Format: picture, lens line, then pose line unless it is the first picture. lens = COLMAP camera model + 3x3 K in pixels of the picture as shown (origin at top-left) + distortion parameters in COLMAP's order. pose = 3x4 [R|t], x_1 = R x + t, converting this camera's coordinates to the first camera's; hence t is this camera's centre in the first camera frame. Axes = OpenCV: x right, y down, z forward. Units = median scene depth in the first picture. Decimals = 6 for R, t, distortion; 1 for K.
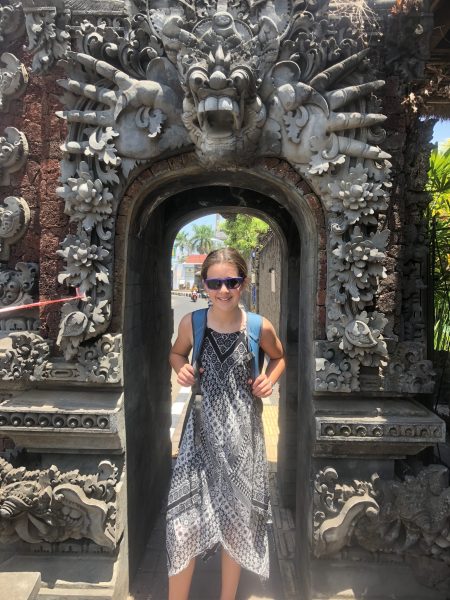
lens RADIAL K [[545.7, 0, 225.0], [0, 545.7, 300.0], [0, 0, 1]] dist [0.007433, 0.018503]
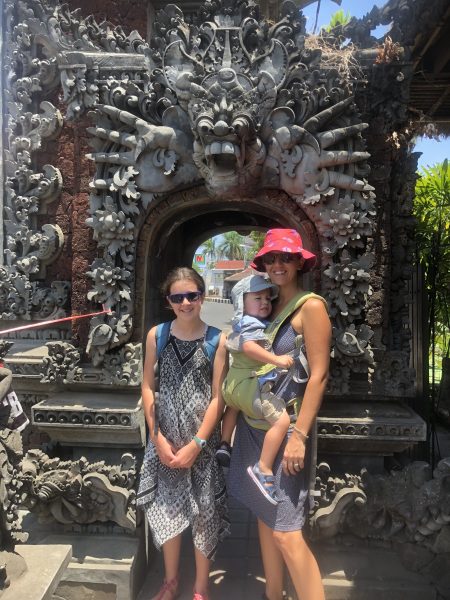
lens RADIAL K [[545.7, 0, 225.0], [0, 545.7, 300.0], [0, 0, 1]] dist [0.007433, 0.018503]
pose [[0.998554, -0.001358, -0.053742, 0.050241], [0.000782, 0.999942, -0.010740, -0.017545], [0.053754, 0.010682, 0.998497, -0.147283]]
